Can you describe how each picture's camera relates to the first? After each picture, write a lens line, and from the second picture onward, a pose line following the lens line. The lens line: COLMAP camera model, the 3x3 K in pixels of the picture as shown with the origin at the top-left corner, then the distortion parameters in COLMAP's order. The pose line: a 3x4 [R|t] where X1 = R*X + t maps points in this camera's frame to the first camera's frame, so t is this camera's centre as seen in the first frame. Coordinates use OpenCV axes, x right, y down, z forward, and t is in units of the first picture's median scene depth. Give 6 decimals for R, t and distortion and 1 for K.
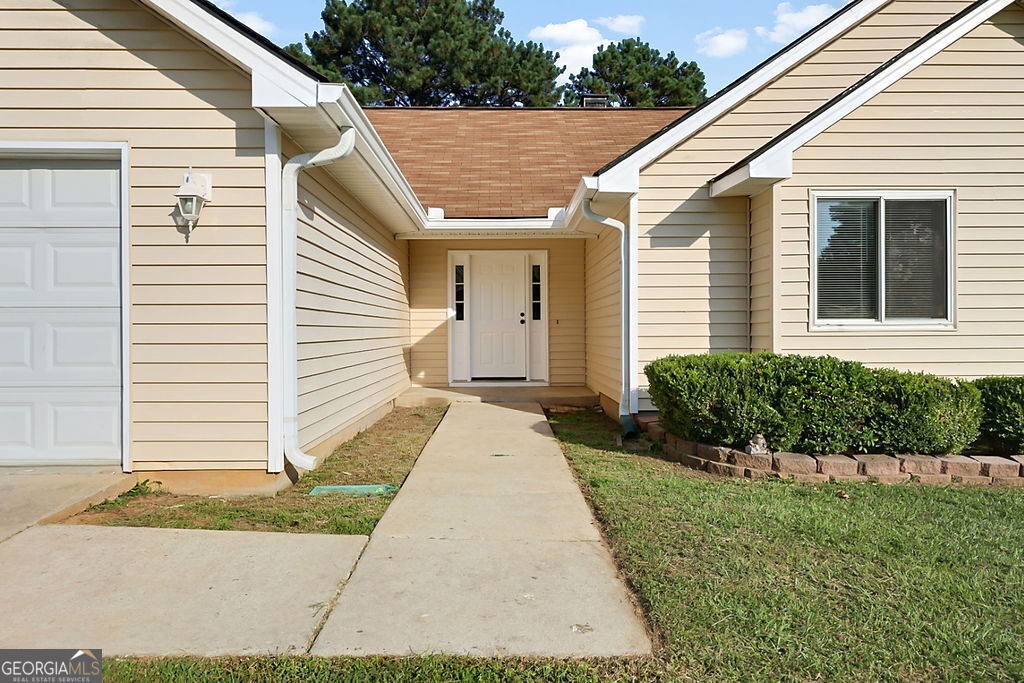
lens RADIAL K [[681.8, 0, 510.9], [0, 681.8, 312.2], [0, 0, 1]] dist [-0.000133, 0.000819]
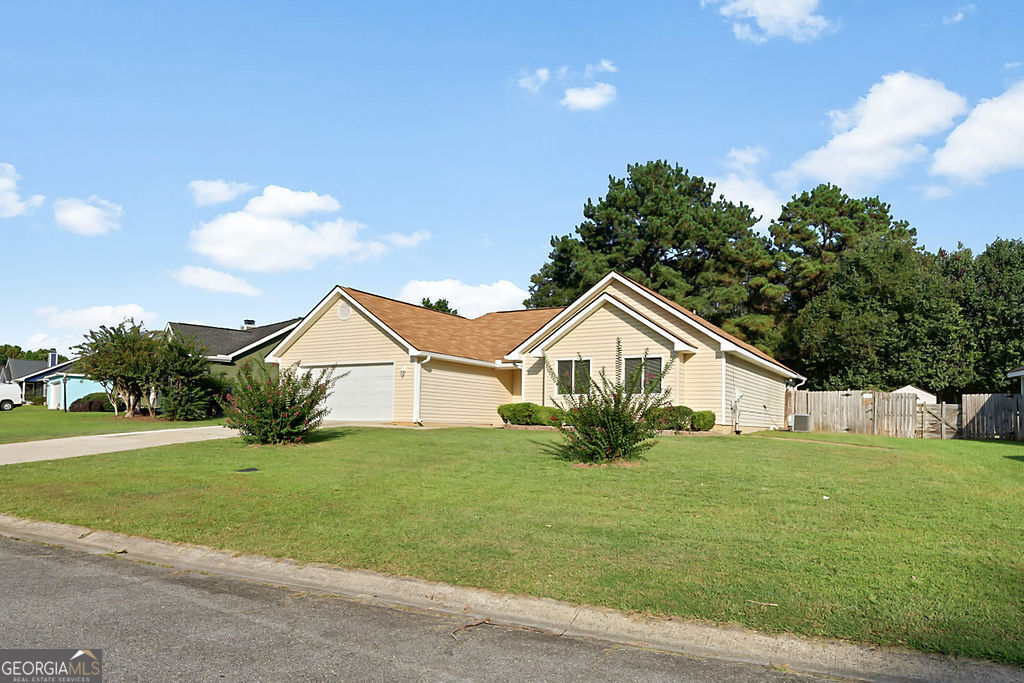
lens RADIAL K [[681.8, 0, 510.9], [0, 681.8, 312.2], [0, 0, 1]] dist [-0.000133, 0.000819]
pose [[0.851345, -0.070453, -0.519854, 2.117478], [-0.004509, 0.989922, -0.141543, 0.088812], [0.524587, 0.122846, 0.842447, -2.153897]]
